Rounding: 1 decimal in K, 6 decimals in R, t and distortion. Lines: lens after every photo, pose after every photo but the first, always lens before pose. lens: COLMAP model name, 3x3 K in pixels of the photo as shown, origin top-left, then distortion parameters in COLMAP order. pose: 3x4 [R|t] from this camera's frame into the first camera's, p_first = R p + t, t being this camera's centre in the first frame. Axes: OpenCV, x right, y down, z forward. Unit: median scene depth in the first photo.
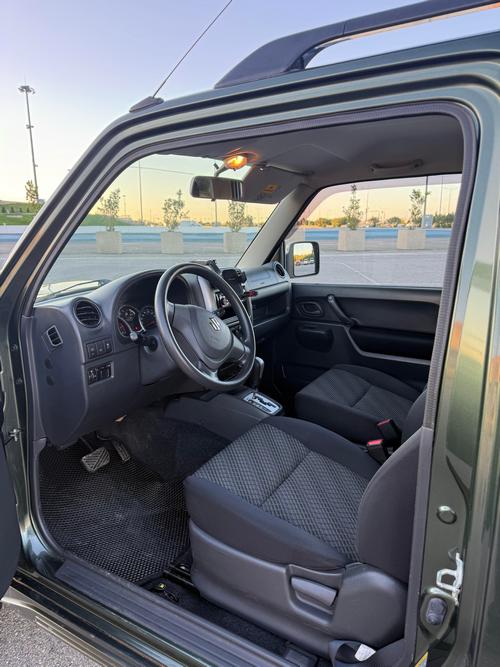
lens RADIAL K [[469.4, 0, 250.2], [0, 469.4, 330.0], [0, 0, 1]] dist [0.034211, -0.039832]
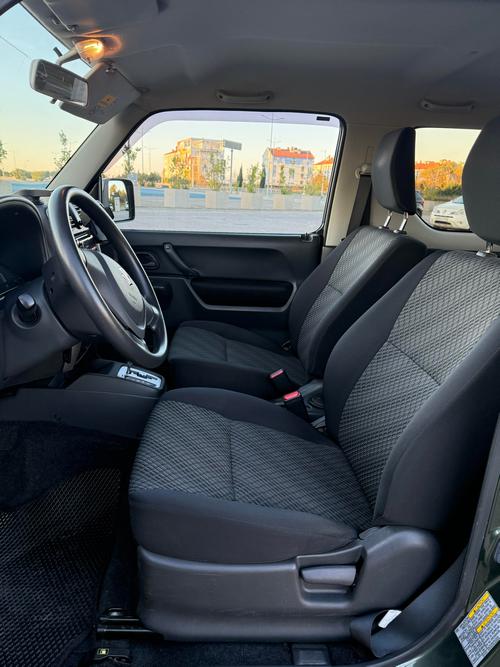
lens RADIAL K [[469.4, 0, 250.2], [0, 469.4, 330.0], [0, 0, 1]] dist [0.034211, -0.039832]
pose [[0.835604, -0.115554, 0.537041, -0.238754], [0.068704, 0.991933, 0.106533, 0.003001], [-0.545019, -0.052123, 0.836802, 0.228479]]
